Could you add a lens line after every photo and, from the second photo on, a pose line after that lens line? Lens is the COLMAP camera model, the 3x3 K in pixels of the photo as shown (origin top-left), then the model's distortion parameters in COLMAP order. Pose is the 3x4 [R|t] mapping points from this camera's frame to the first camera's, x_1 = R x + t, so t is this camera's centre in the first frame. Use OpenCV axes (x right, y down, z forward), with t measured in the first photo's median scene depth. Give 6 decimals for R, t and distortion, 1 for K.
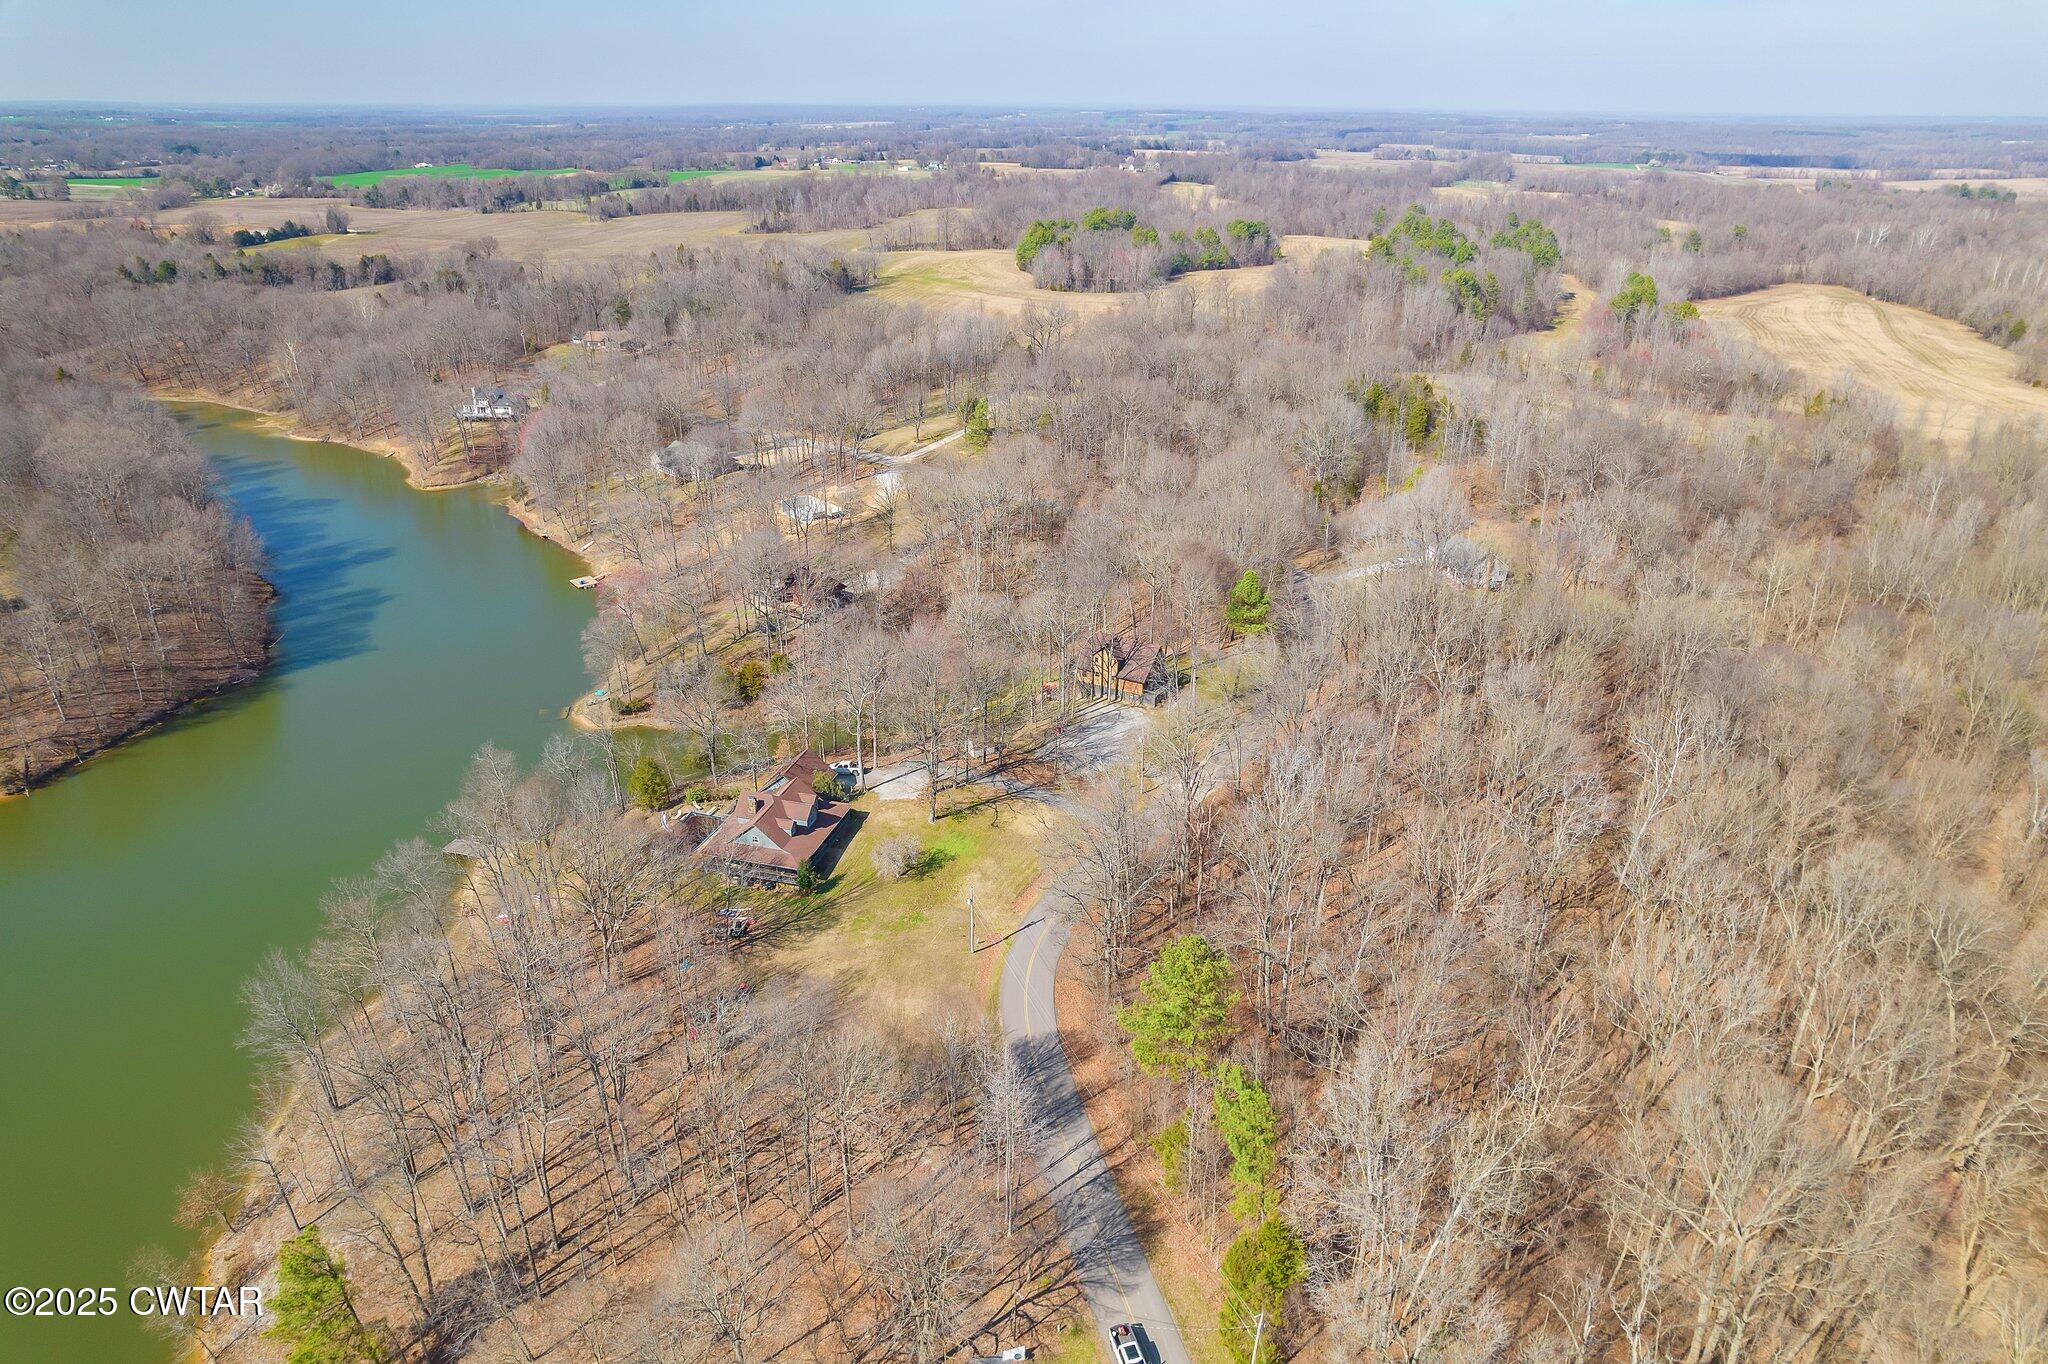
lens RADIAL K [[1302.1, 0, 1038.4], [0, 1302.1, 691.5], [0, 0, 1]] dist [-0.089987, 0.076310]
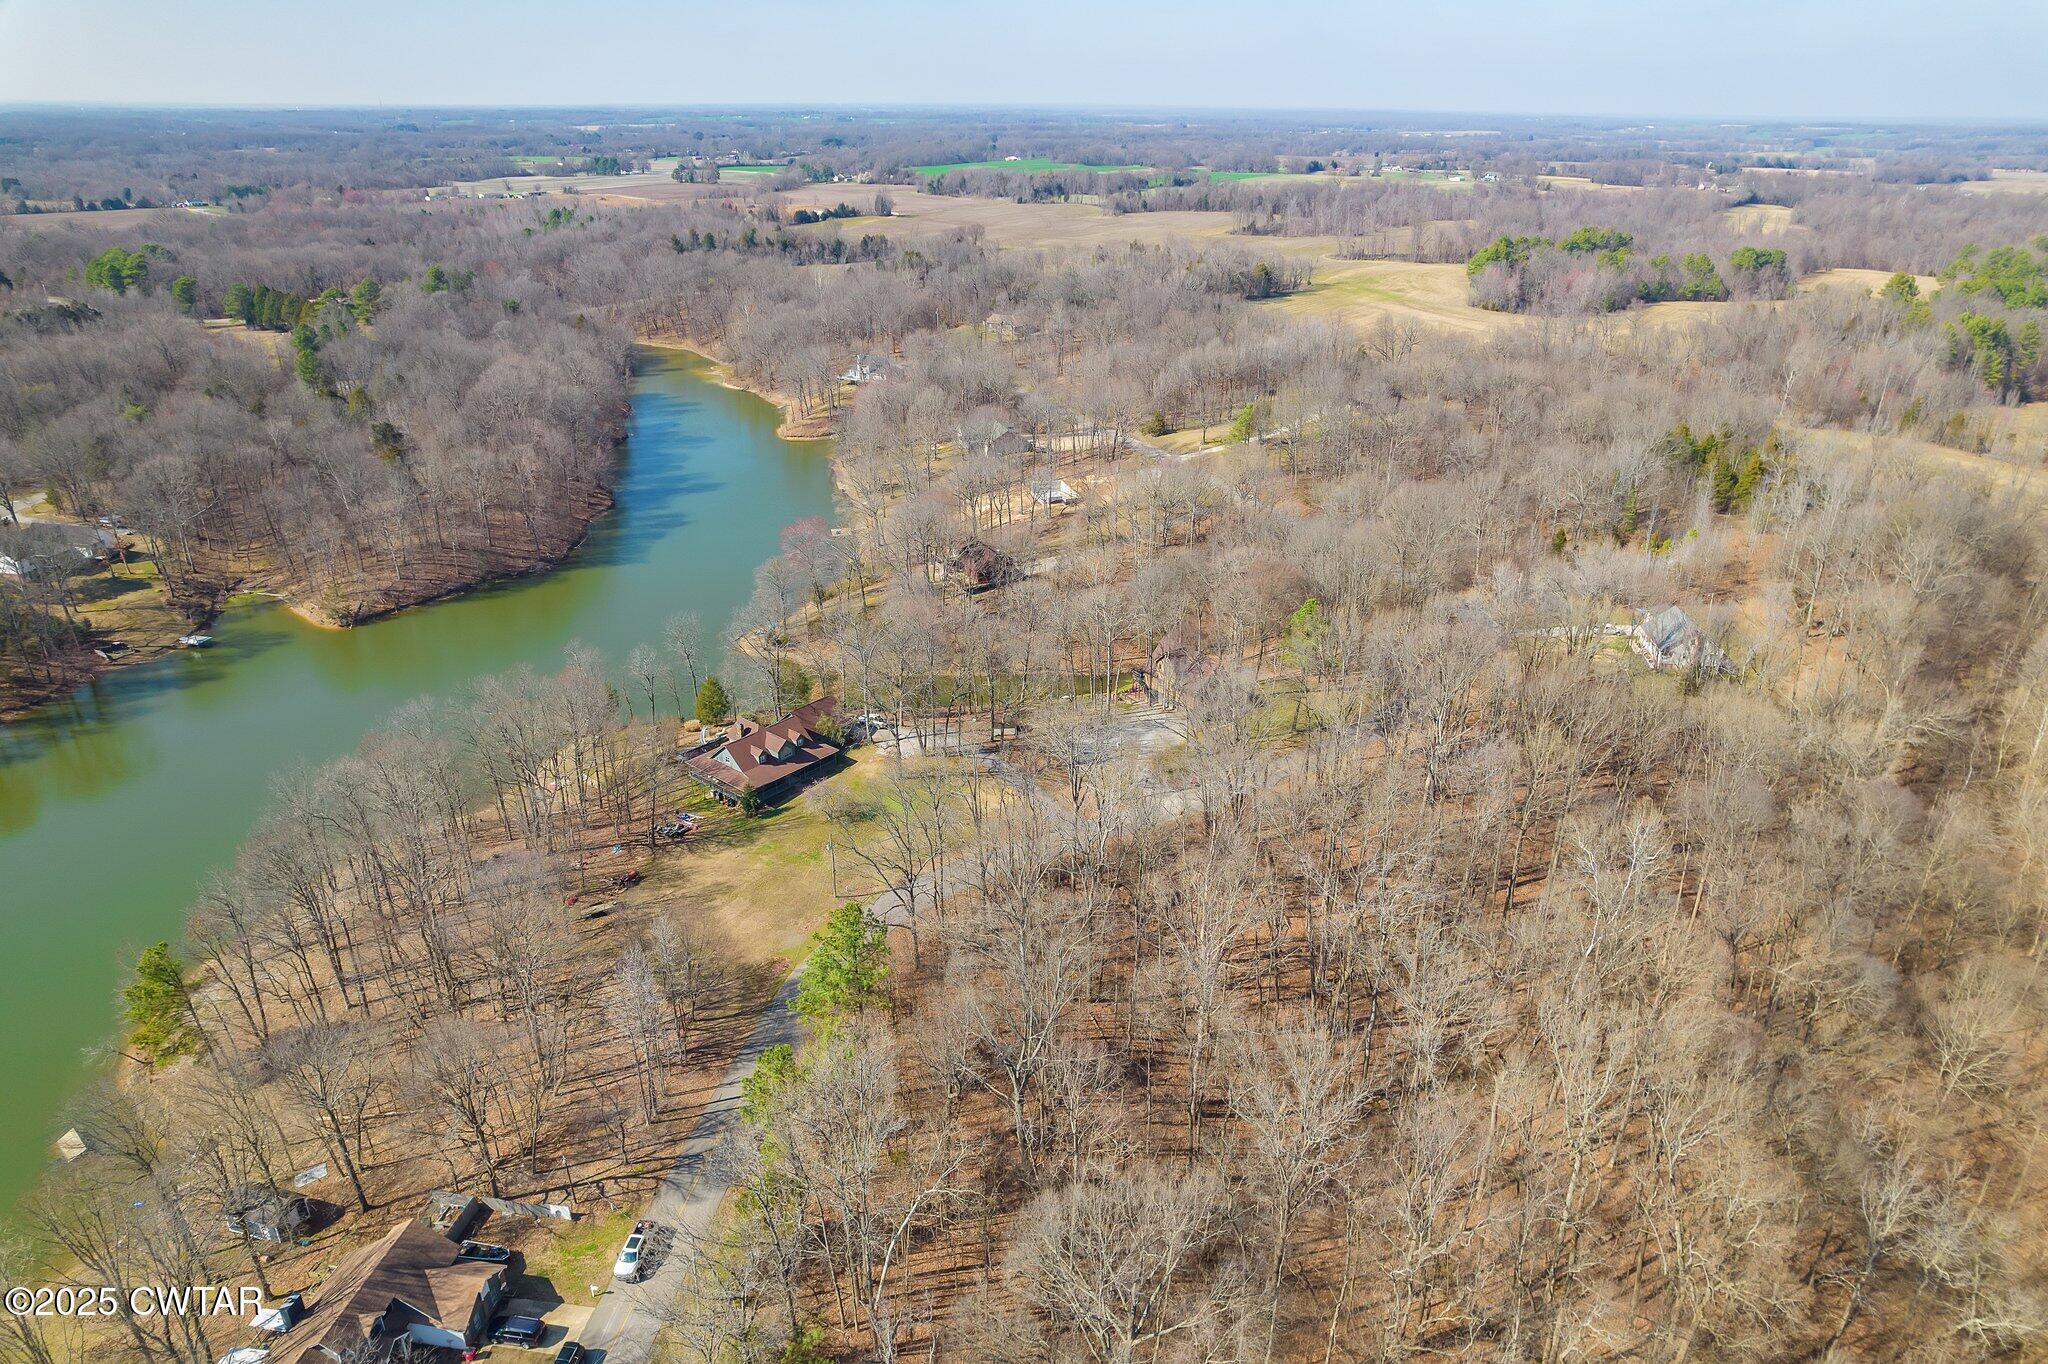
lens RADIAL K [[1302.1, 0, 1038.4], [0, 1302.1, 691.5], [0, 0, 1]] dist [-0.089987, 0.076310]
pose [[0.907475, 0.174728, -0.382046, 0.114870], [-0.176095, 0.983863, 0.031689, -0.006862], [0.381418, 0.038519, 0.923600, 0.016685]]
